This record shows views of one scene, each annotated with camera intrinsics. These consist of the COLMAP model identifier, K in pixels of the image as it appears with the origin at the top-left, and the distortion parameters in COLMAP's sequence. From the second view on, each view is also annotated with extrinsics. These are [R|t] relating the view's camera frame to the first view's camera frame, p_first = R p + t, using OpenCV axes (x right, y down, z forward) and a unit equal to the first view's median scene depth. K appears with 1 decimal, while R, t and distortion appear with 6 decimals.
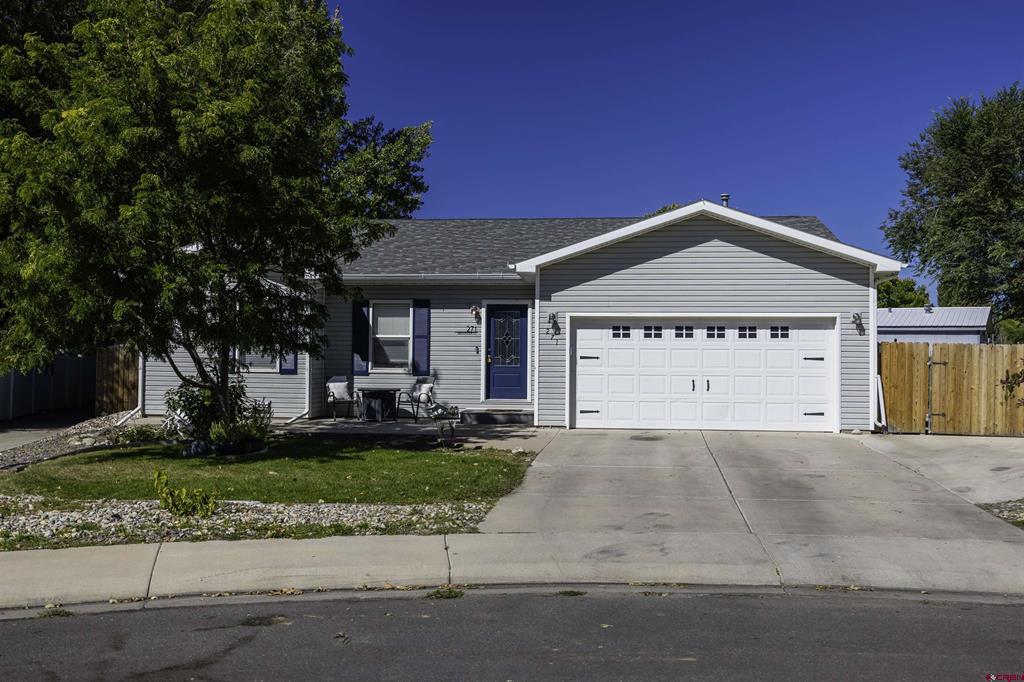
lens RADIAL K [[1002.1, 0, 496.4], [0, 1002.1, 329.8], [0, 0, 1]] dist [0.006432, 0.000000]
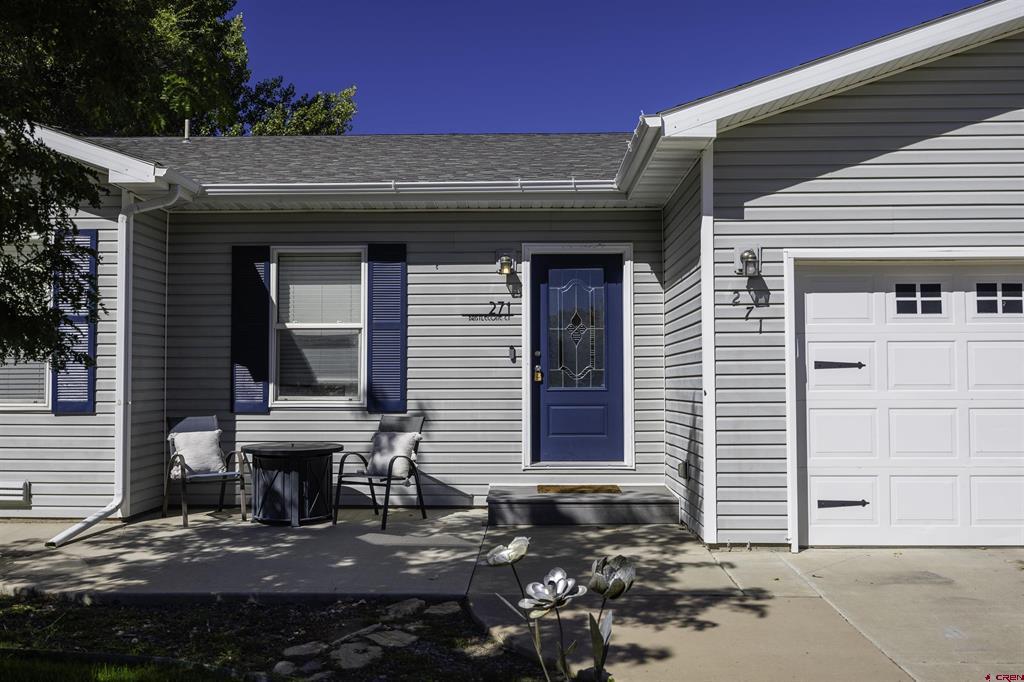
lens RADIAL K [[955.7, 0, 497.6], [0, 955.7, 343.7], [0, 0, 1]] dist [-0.013169, 0.016899]
pose [[0.995215, -0.007503, 0.097416, -0.075980], [0.008501, 0.999916, -0.009834, 0.021832], [-0.097334, 0.010615, 0.995195, 0.639391]]
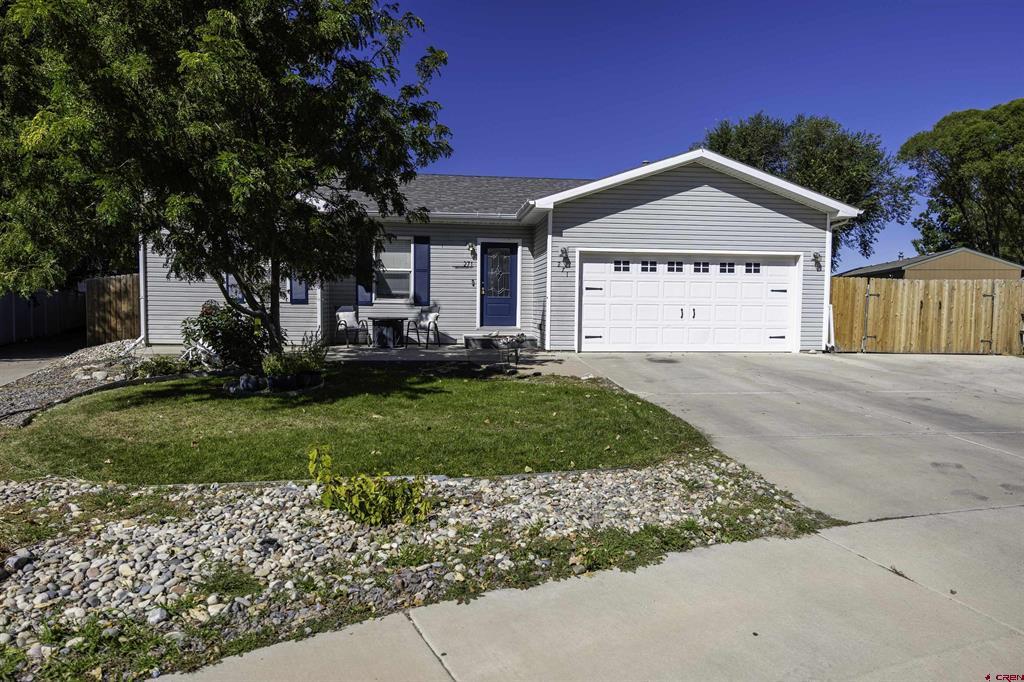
lens RADIAL K [[645.9, 0, 509.0], [0, 645.9, 340.3], [0, 0, 1]] dist [0.003245, -0.008059]
pose [[0.972452, -0.011241, 0.232831, -0.166598], [-0.009882, 0.995951, 0.089358, 0.021432], [-0.232892, -0.089197, 0.968403, 0.319309]]
